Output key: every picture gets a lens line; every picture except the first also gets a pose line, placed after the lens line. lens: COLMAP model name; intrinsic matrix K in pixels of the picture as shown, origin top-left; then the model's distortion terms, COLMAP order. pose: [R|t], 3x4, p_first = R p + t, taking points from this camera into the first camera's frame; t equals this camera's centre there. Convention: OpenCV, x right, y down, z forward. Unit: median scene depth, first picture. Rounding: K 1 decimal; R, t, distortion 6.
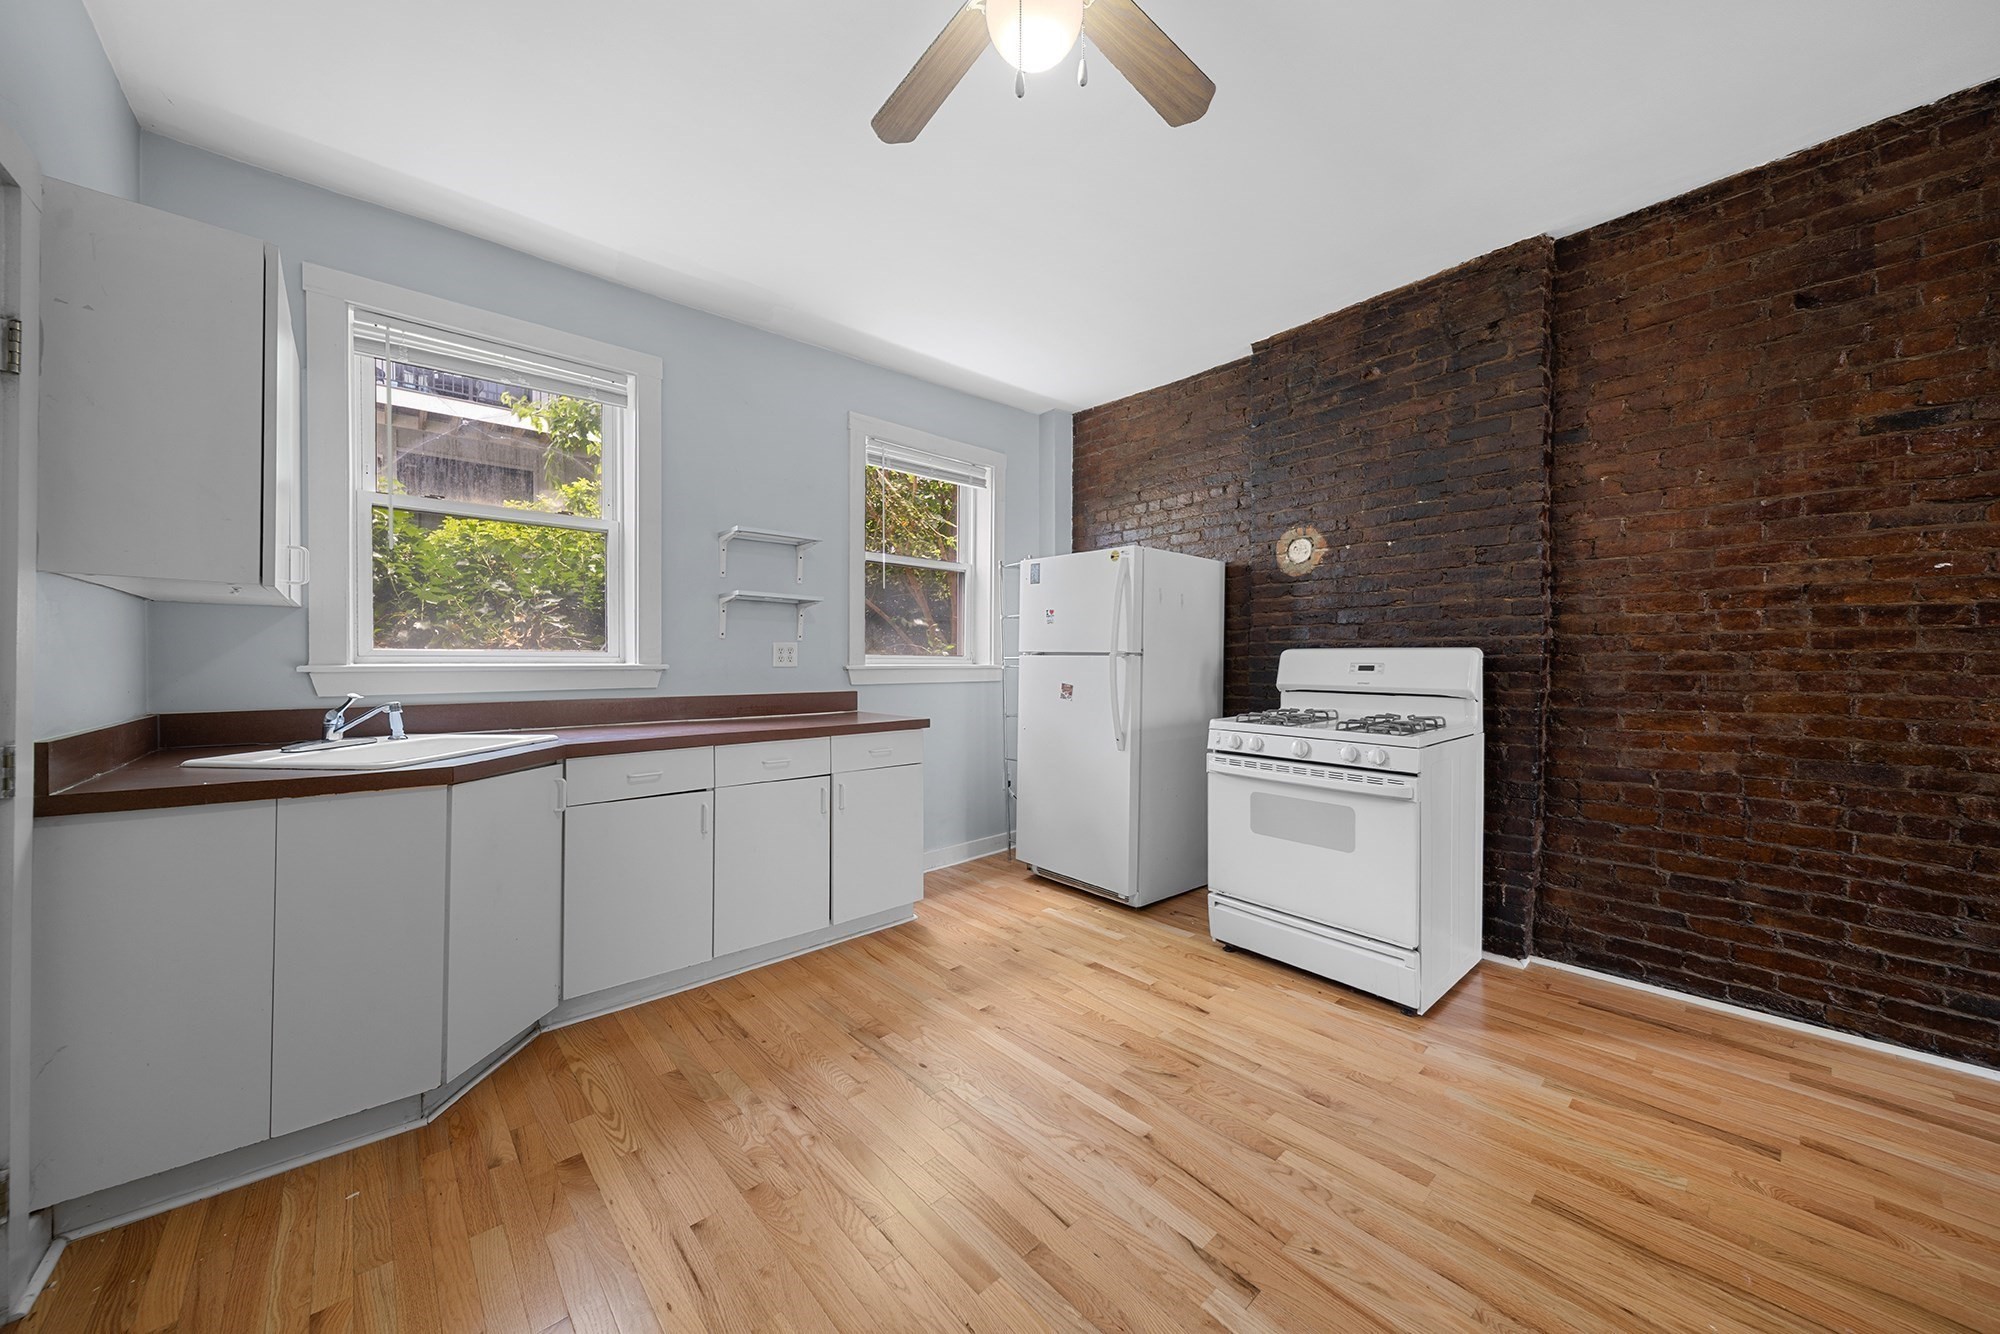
lens RADIAL K [[706.3, 0, 1005.4], [0, 706.3, 664.9], [0, 0, 1]] dist [0.009676, -0.000020]
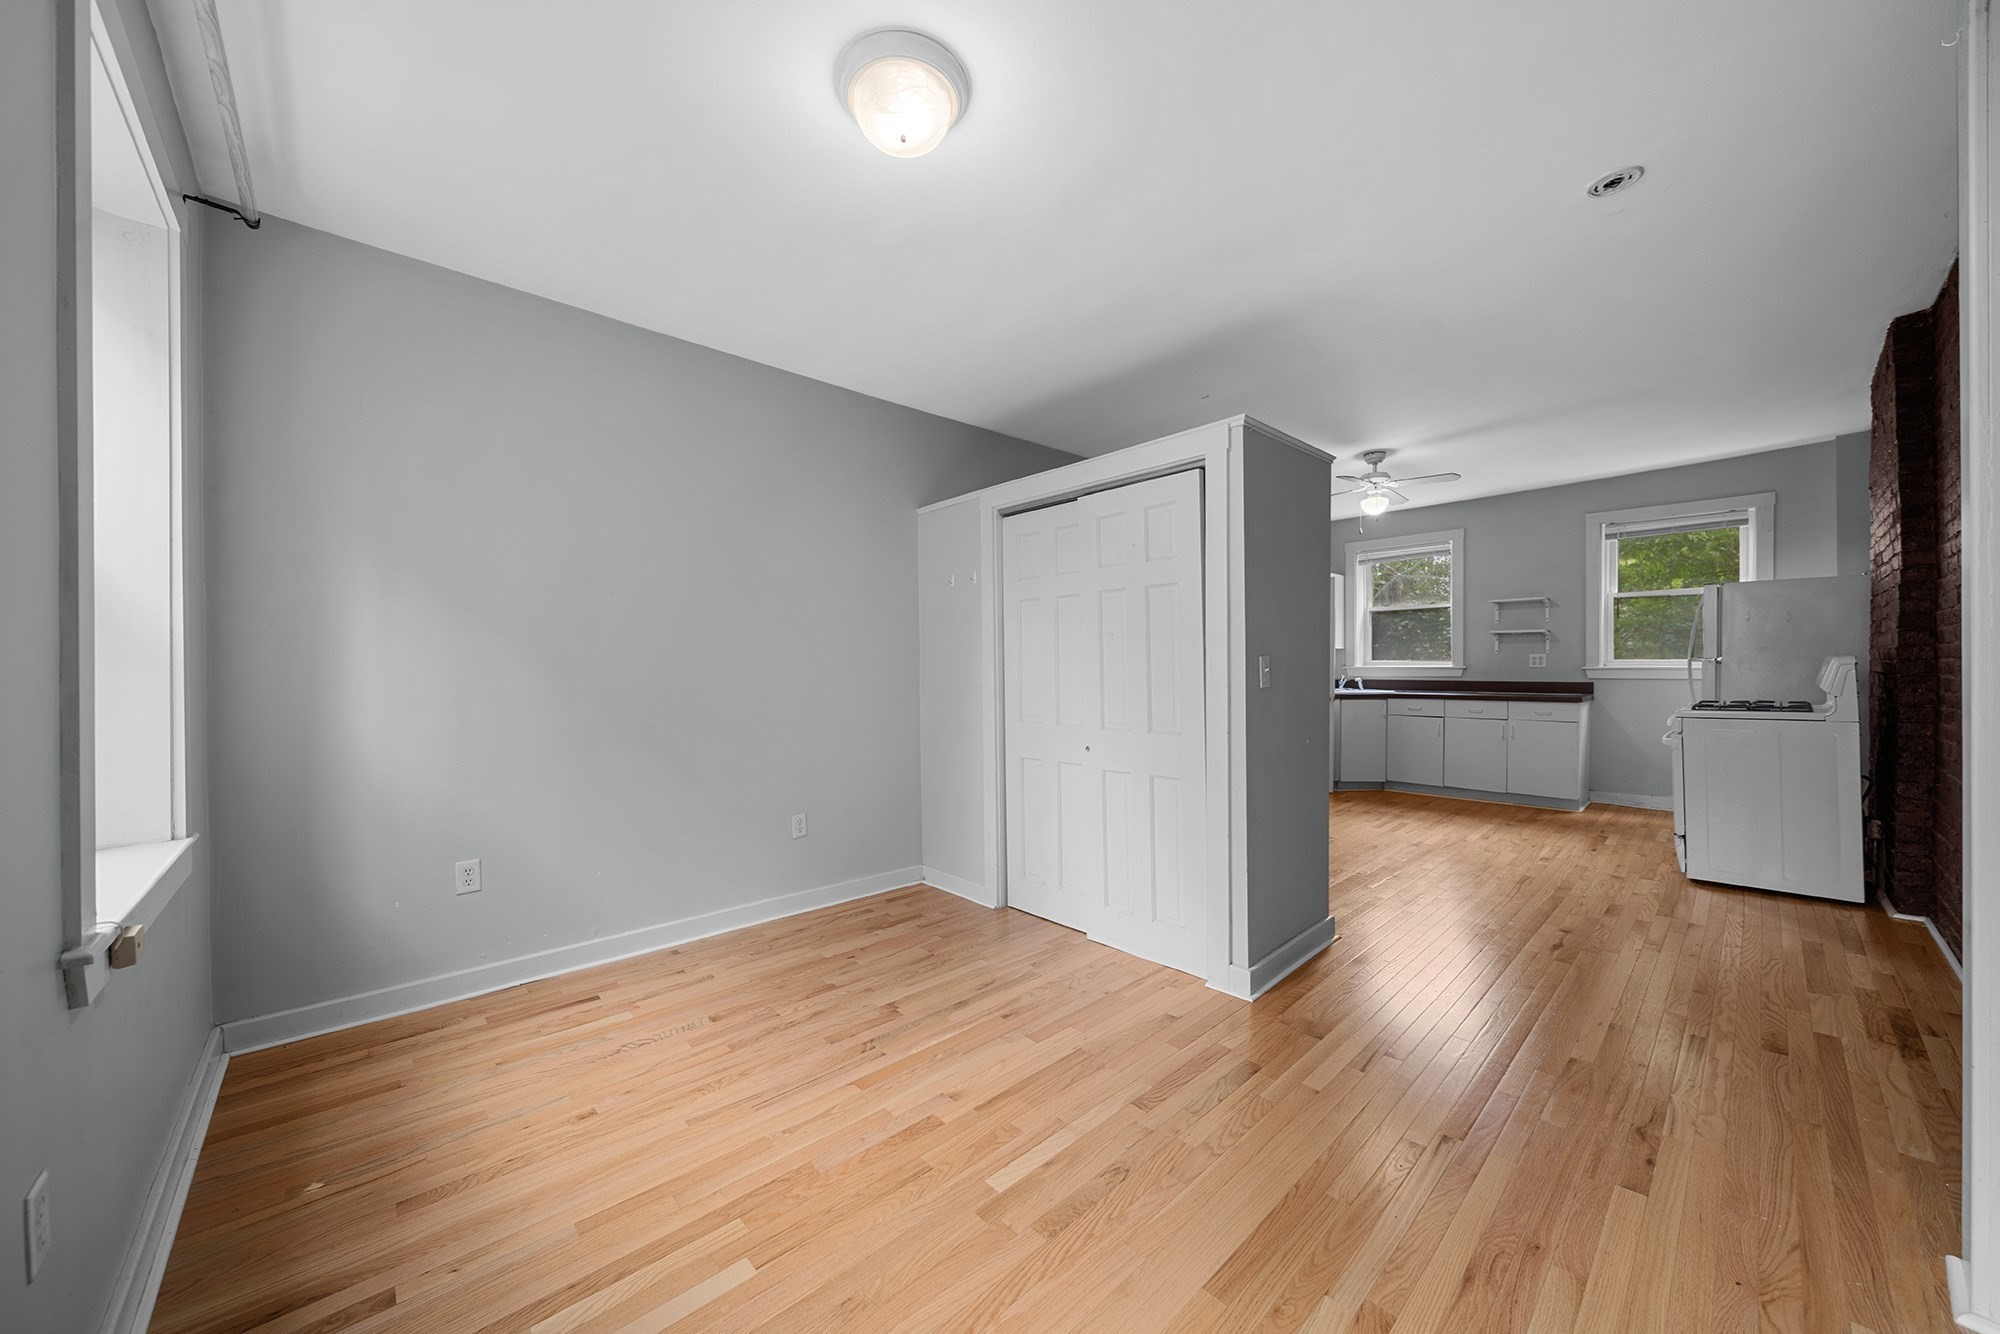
lens RADIAL K [[700.9, 0, 993.1], [0, 700.9, 668.5], [0, 0, 1]] dist [-0.001326, -0.000180]
pose [[0.010271, 0.003022, -0.999943, 2.239667], [0.002300, 0.999993, 0.003045, -0.005180], [0.999945, -0.002332, 0.010263, -0.656501]]
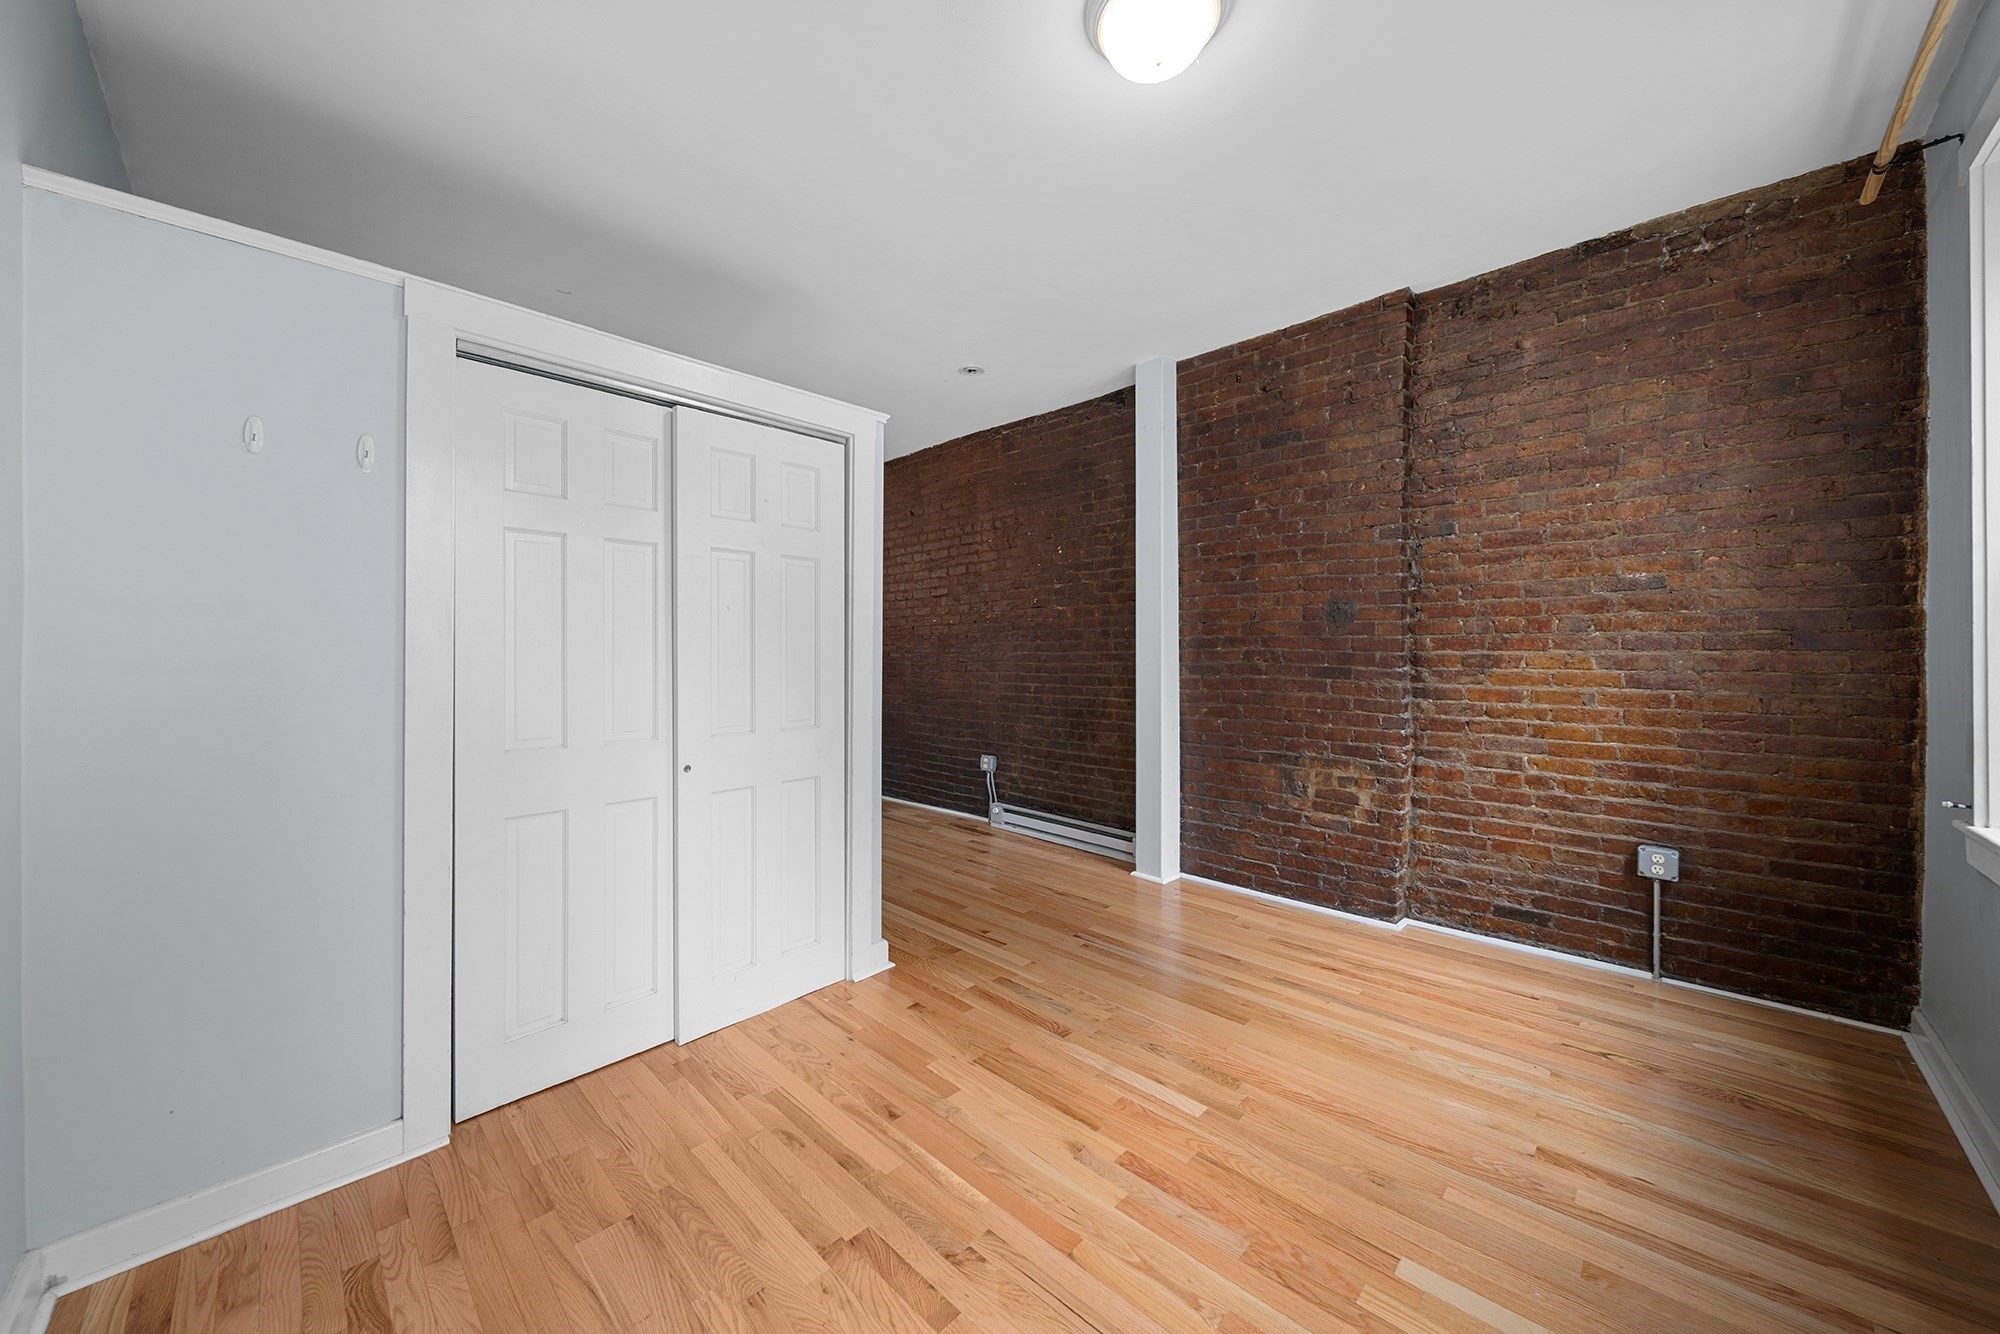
lens RADIAL K [[713.5, 0, 998.9], [0, 713.5, 650.3], [0, 0, 1]] dist [-0.000271, -0.000106]
pose [[0.997630, -0.003384, 0.068720, 1.227763], [0.004197, 0.999923, -0.011687, 0.008234], [-0.068675, 0.011948, 0.997568, -1.462601]]
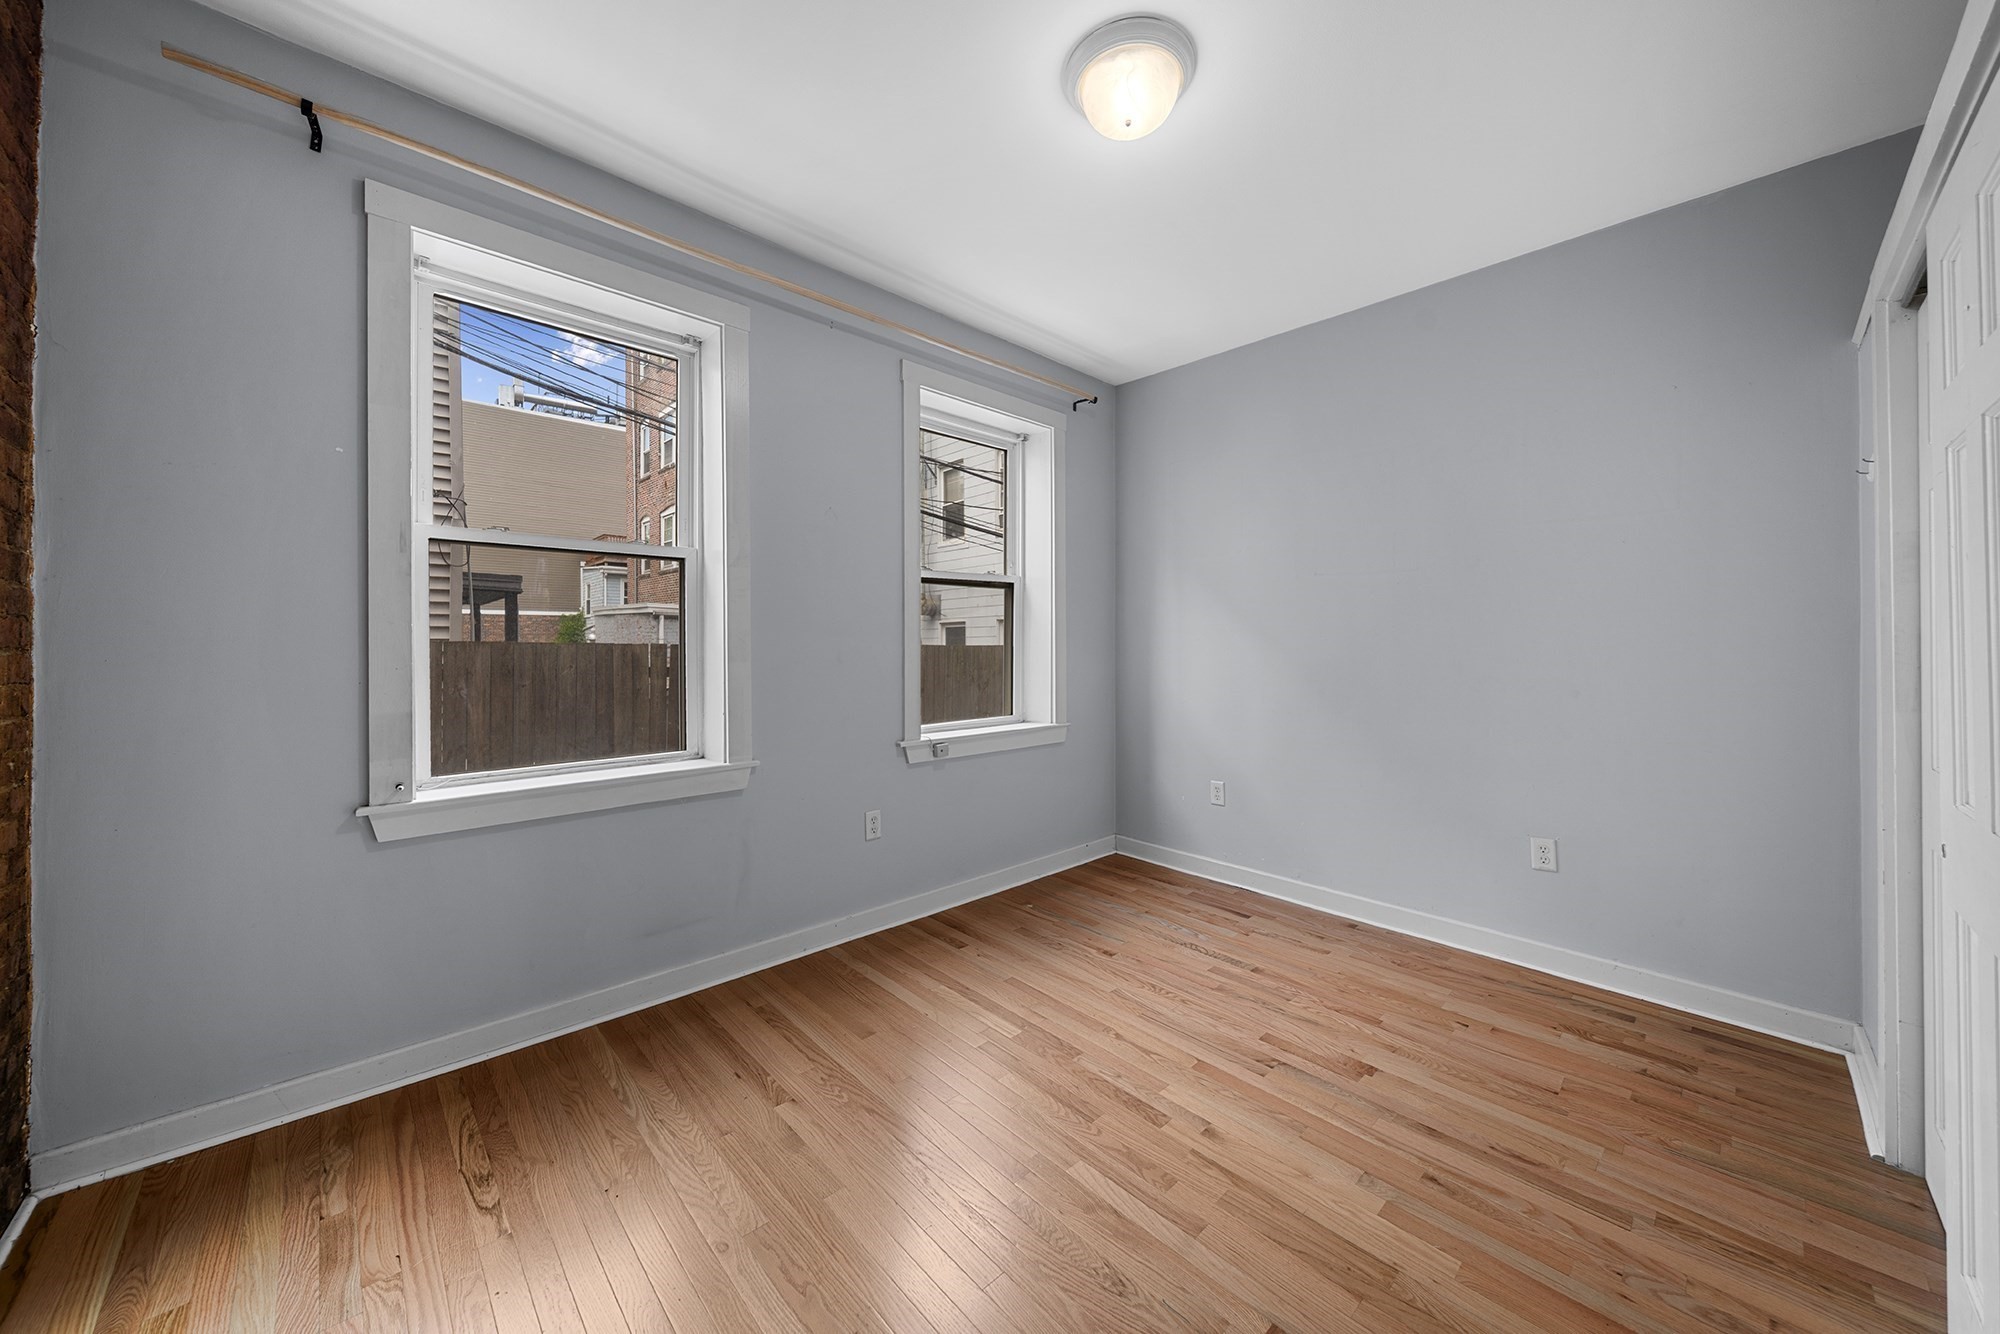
lens RADIAL K [[700.9, 0, 993.1], [0, 700.9, 668.5], [0, 0, 1]] dist [-0.001326, -0.000180]
pose [[-0.999796, 0.001346, -0.020173, 1.613553], [0.000541, 0.999205, 0.039868, -0.004274], [0.020210, 0.039849, -0.999001, 0.043236]]
